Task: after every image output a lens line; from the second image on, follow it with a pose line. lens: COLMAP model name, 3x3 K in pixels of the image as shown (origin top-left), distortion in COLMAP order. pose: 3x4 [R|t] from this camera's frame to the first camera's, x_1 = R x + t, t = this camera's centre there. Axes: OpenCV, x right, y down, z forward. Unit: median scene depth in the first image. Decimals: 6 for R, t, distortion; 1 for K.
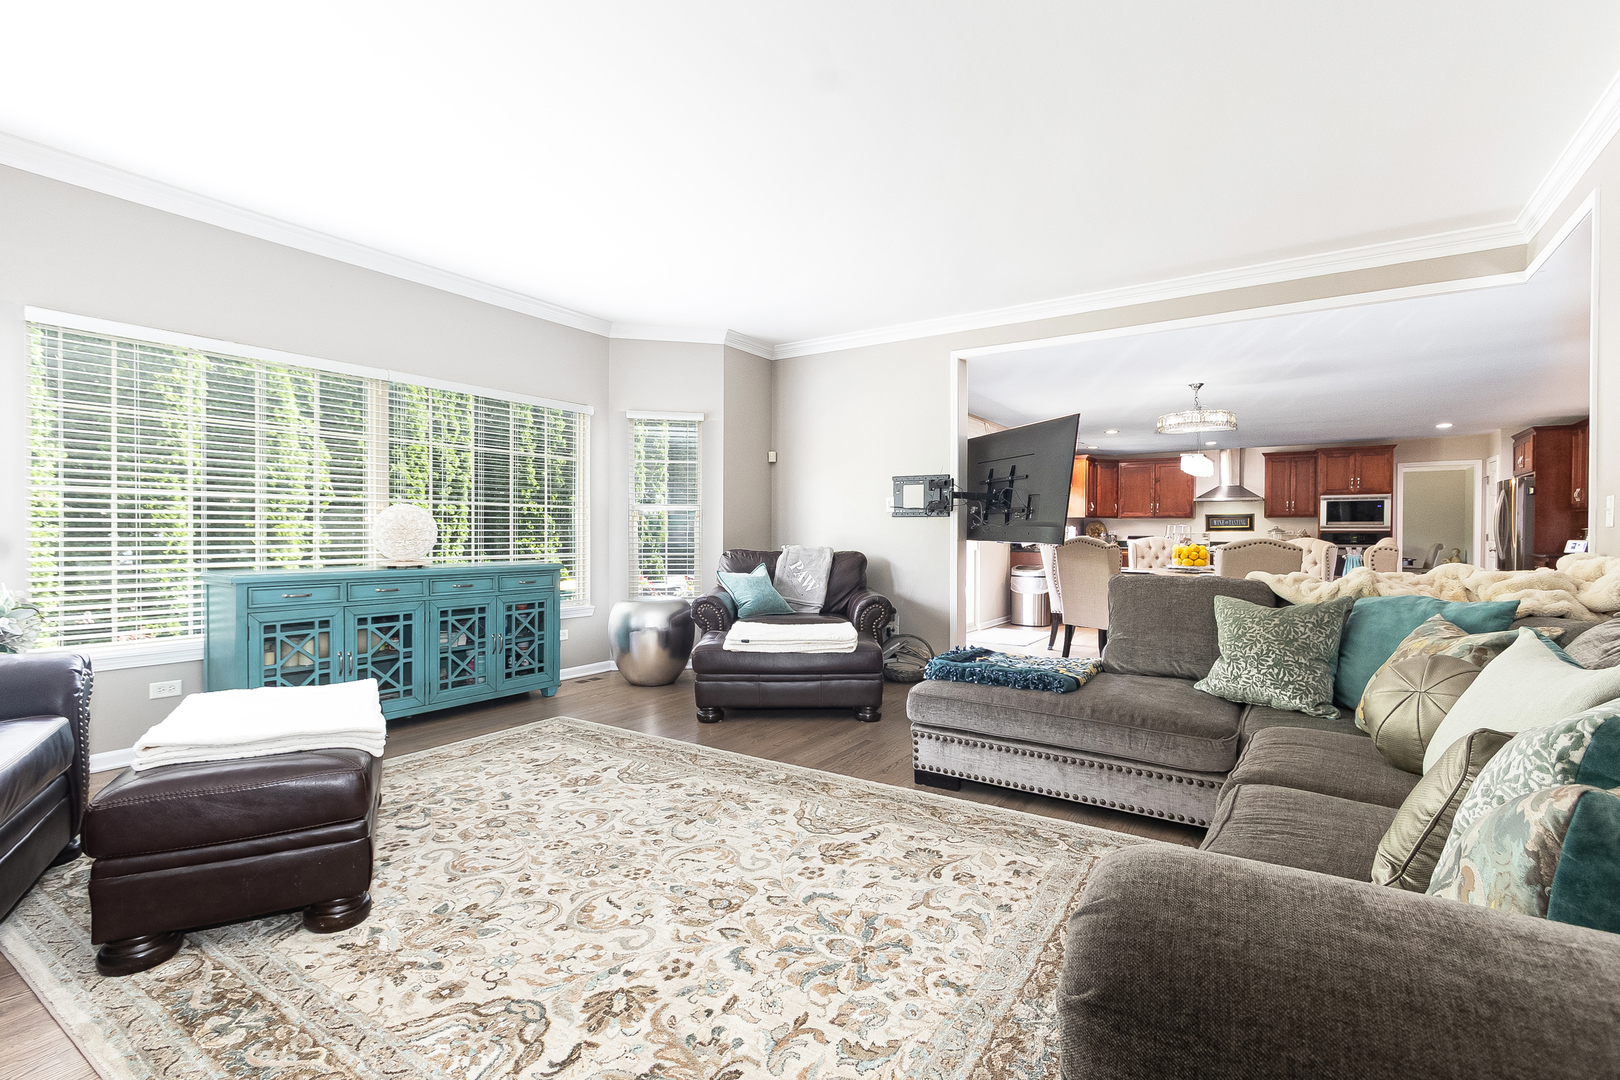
lens RADIAL K [[758.0, 0, 817.2], [0, 758.0, 540.2], [0, 0, 1]] dist [0.001924, -0.000277]
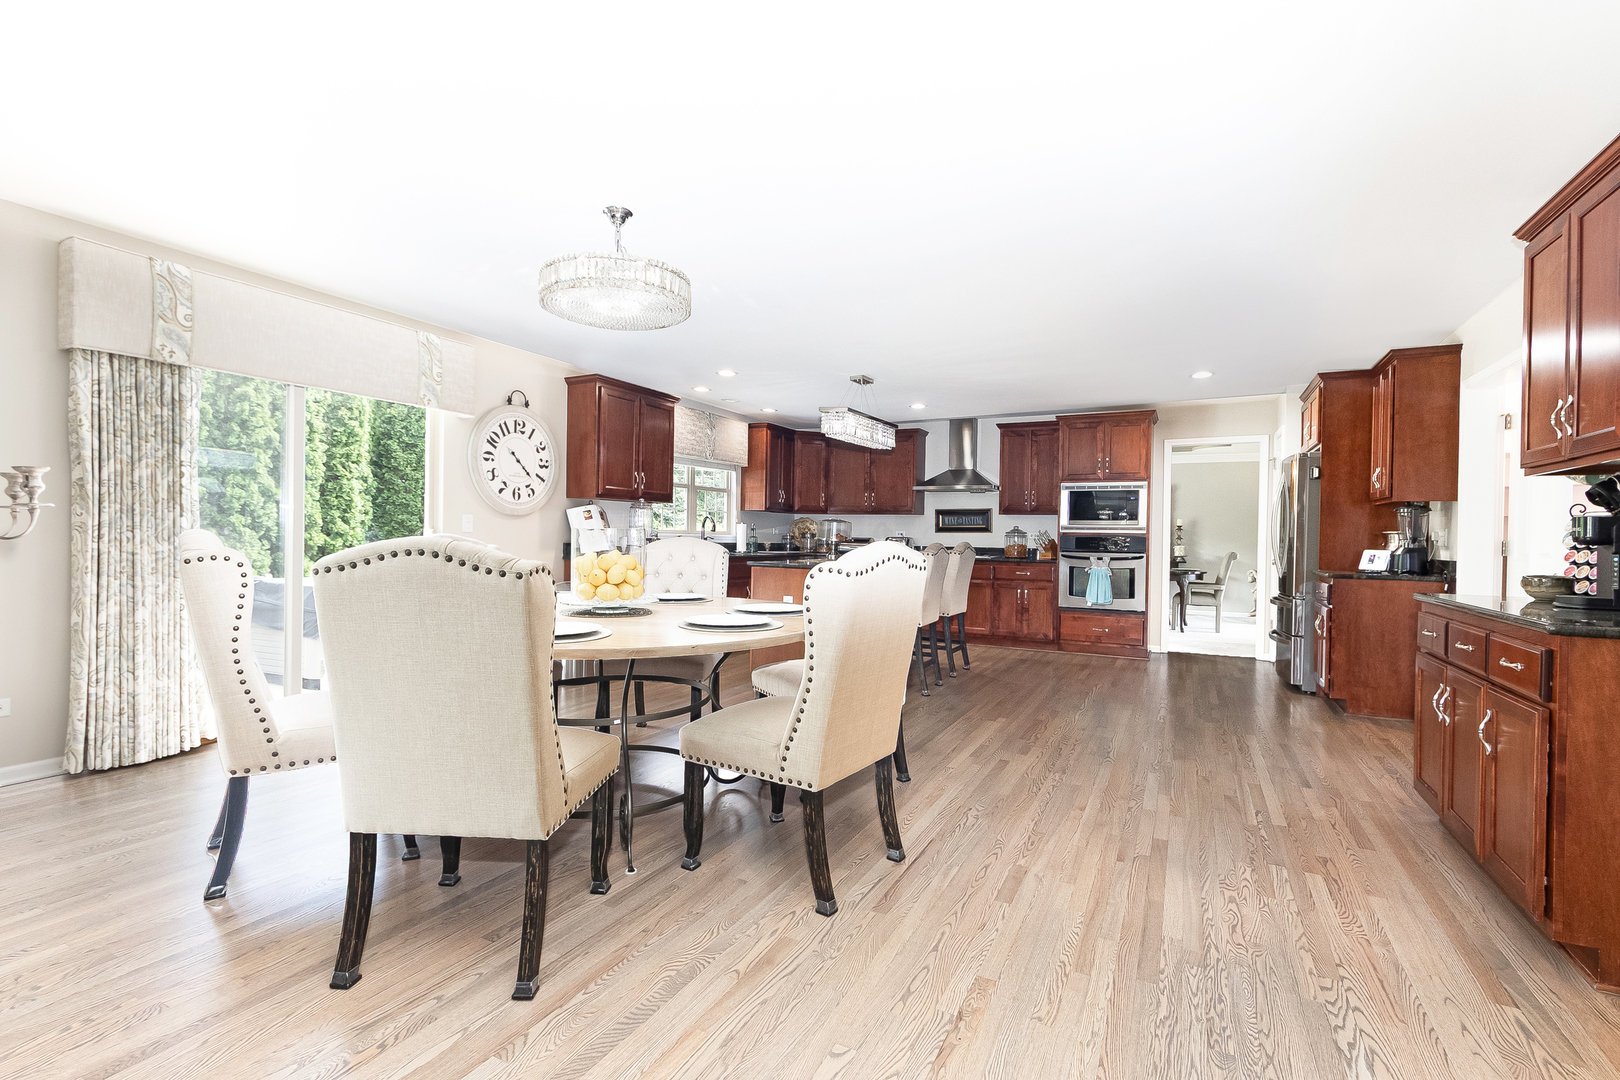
lens RADIAL K [[758.0, 0, 810.5], [0, 758.0, 537.9], [0, 0, 1]] dist [0.001924, -0.000277]
pose [[0.994188, 0.011185, 0.107079, 0.362589], [-0.010714, 0.999930, -0.004970, -0.001338], [-0.107127, 0.003793, 0.994238, 0.329481]]
